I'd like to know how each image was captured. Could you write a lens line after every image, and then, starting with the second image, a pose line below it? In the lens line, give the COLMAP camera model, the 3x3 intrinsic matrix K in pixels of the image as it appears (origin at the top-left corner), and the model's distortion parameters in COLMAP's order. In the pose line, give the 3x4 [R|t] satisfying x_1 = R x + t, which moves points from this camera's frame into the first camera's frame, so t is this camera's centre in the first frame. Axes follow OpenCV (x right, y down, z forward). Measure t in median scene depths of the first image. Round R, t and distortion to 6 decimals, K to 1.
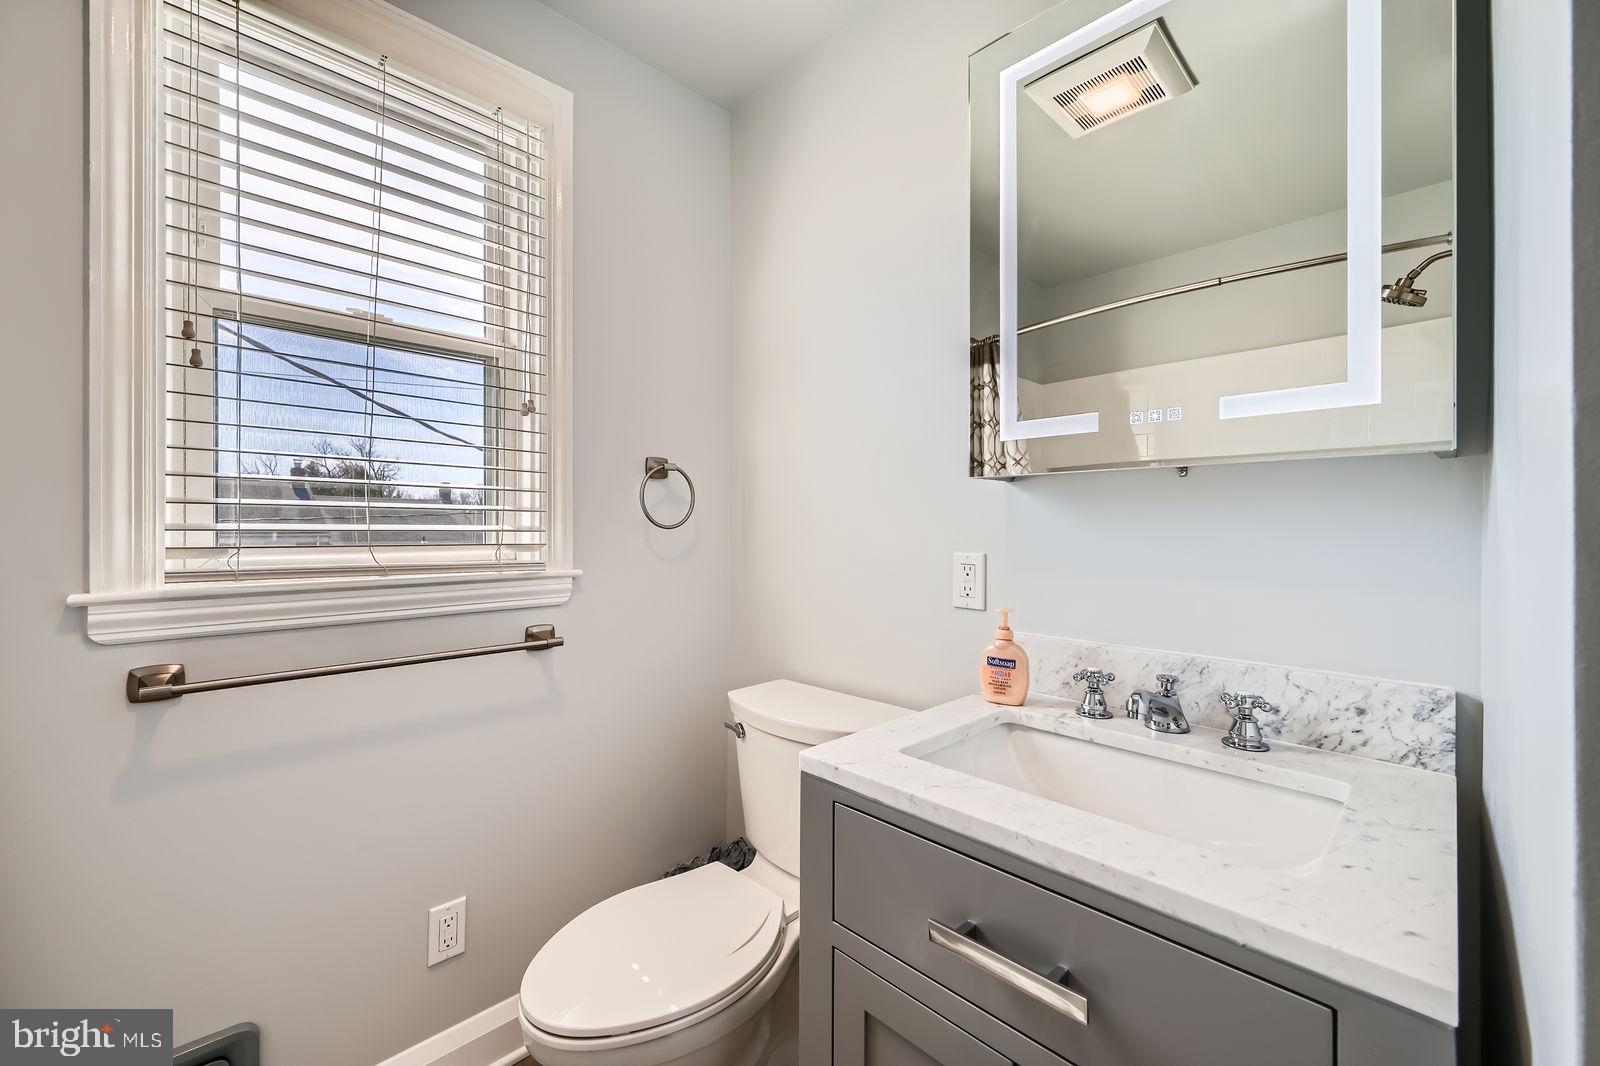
lens RADIAL K [[633.3, 0, 799.8], [0, 633.3, 527.1], [0, 0, 1]] dist [-0.000388, -0.000133]
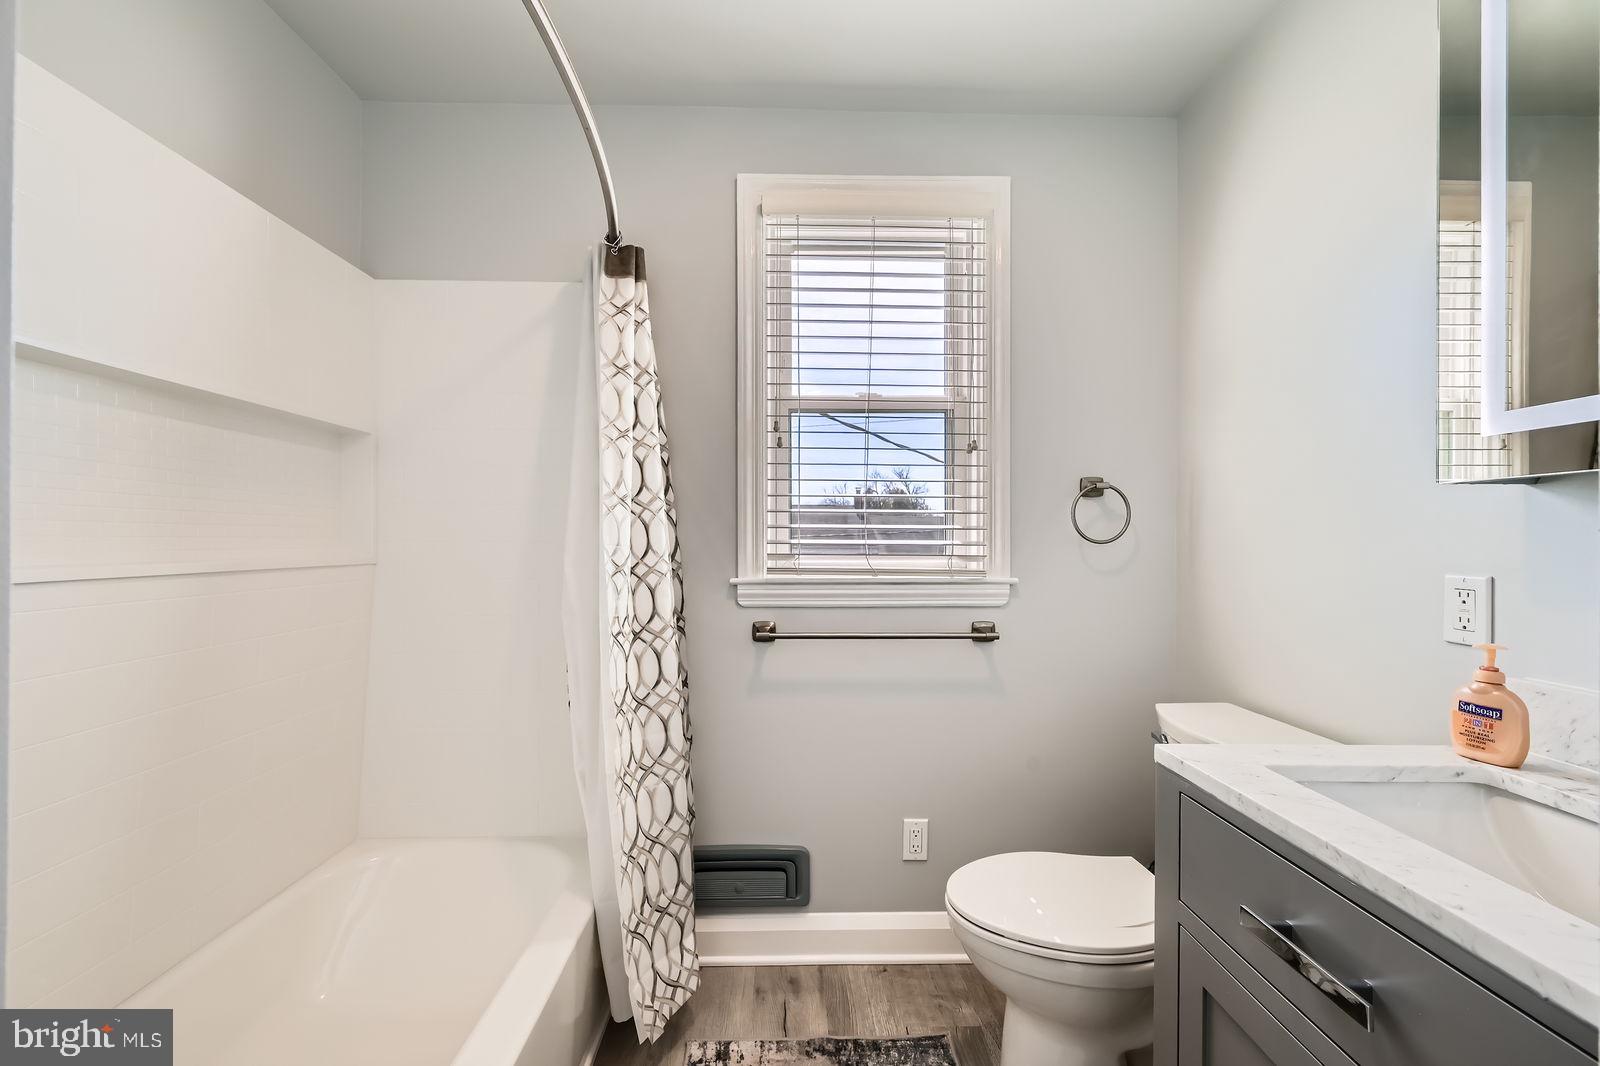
lens RADIAL K [[649.6, 0, 810.4], [0, 649.6, 548.2], [0, 0, 1]] dist [-0.000694, -0.000292]
pose [[0.730866, 0.007743, -0.682477, 0.254578], [-0.000661, 0.999943, 0.010637, -0.001616], [0.682521, -0.007323, 0.730830, -0.188707]]
